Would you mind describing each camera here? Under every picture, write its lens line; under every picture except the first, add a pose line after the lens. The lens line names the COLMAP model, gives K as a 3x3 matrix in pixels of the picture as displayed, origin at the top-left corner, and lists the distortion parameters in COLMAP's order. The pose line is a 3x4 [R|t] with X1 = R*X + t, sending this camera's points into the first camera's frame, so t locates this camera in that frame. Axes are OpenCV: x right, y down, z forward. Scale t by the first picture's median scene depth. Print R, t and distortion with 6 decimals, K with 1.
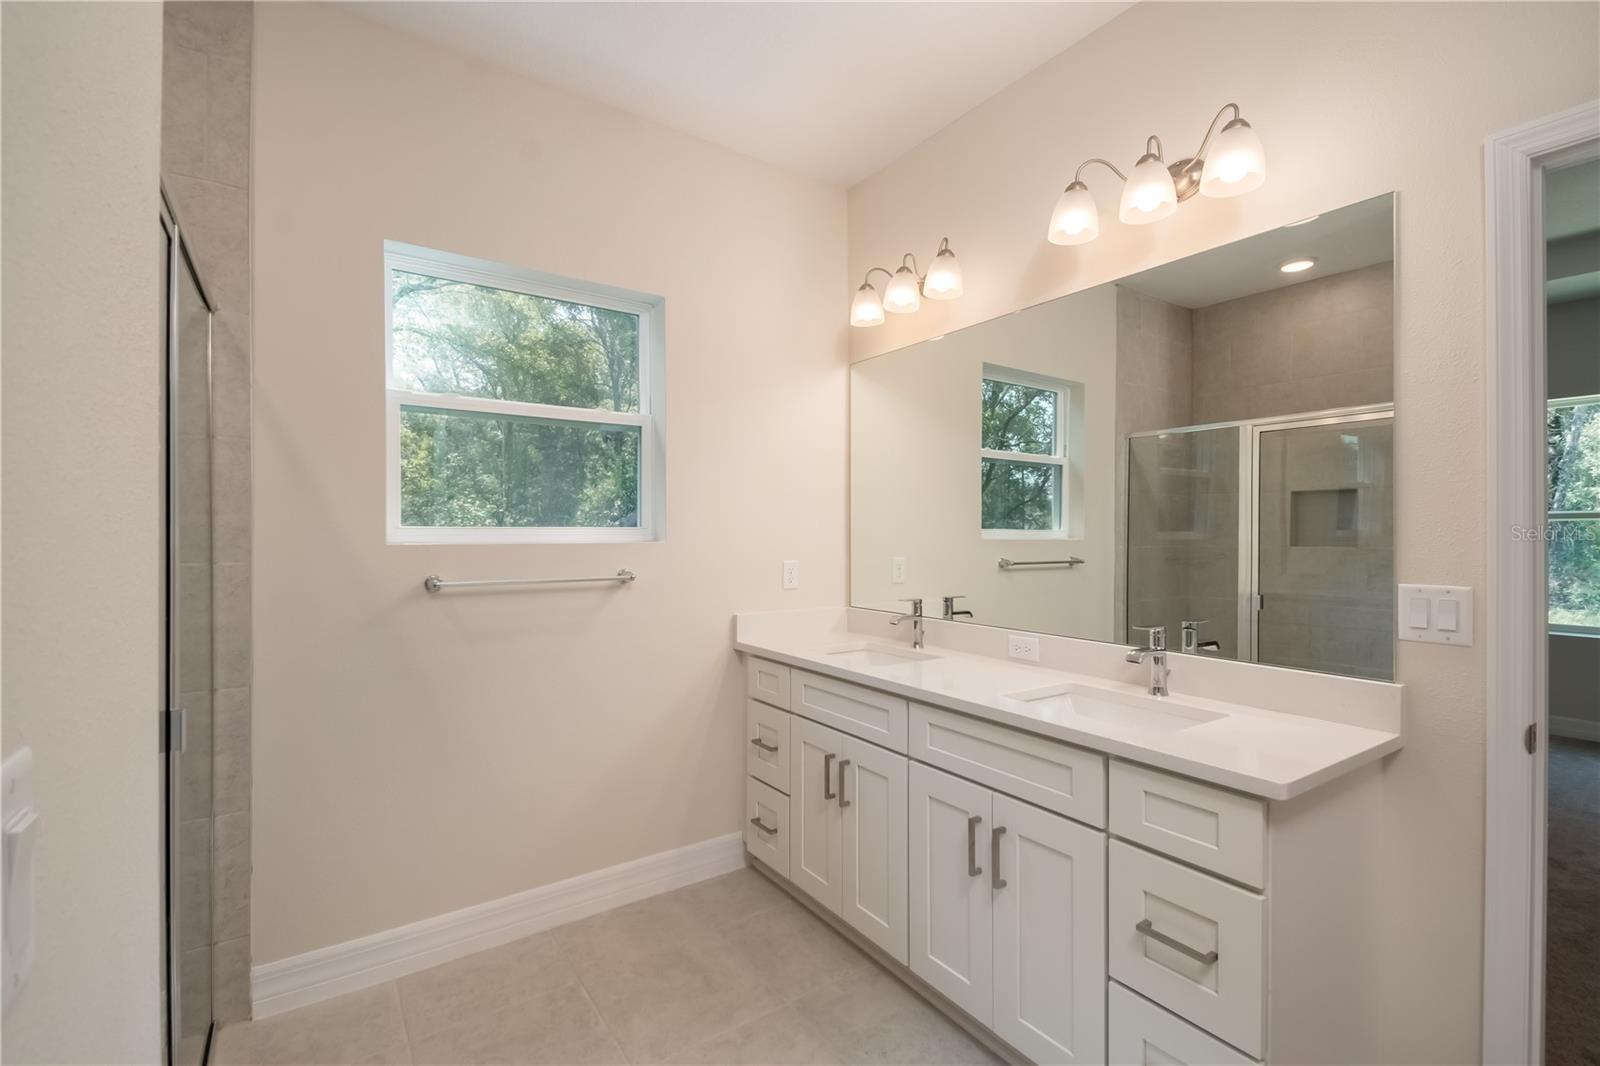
lens RADIAL K [[729.7, 0, 830.4], [0, 729.7, 533.5], [0, 0, 1]] dist [0.013754, -0.015571]
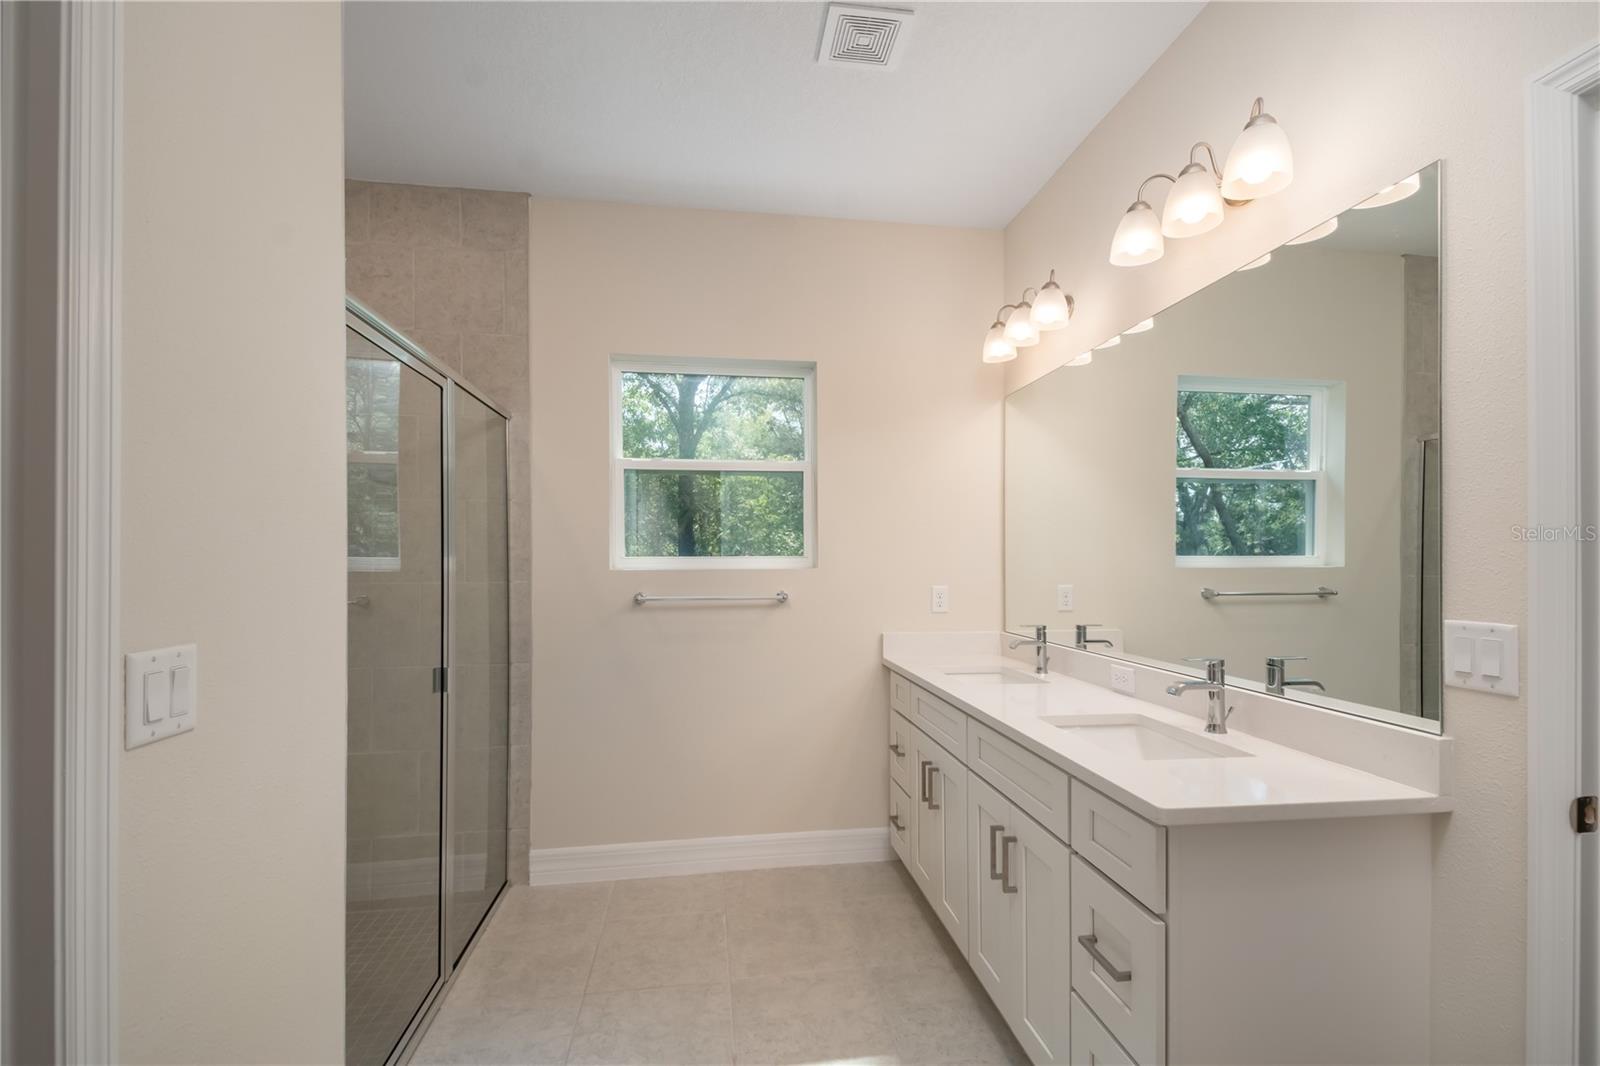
lens RADIAL K [[729.7, 0, 802.5], [0, 729.7, 558.5], [0, 0, 1]] dist [0.013754, -0.015571]
pose [[0.884406, -0.003872, -0.466701, 0.361990], [0.002469, 0.999990, -0.003618, -0.000626], [0.466711, 0.002047, 0.884408, -0.067896]]
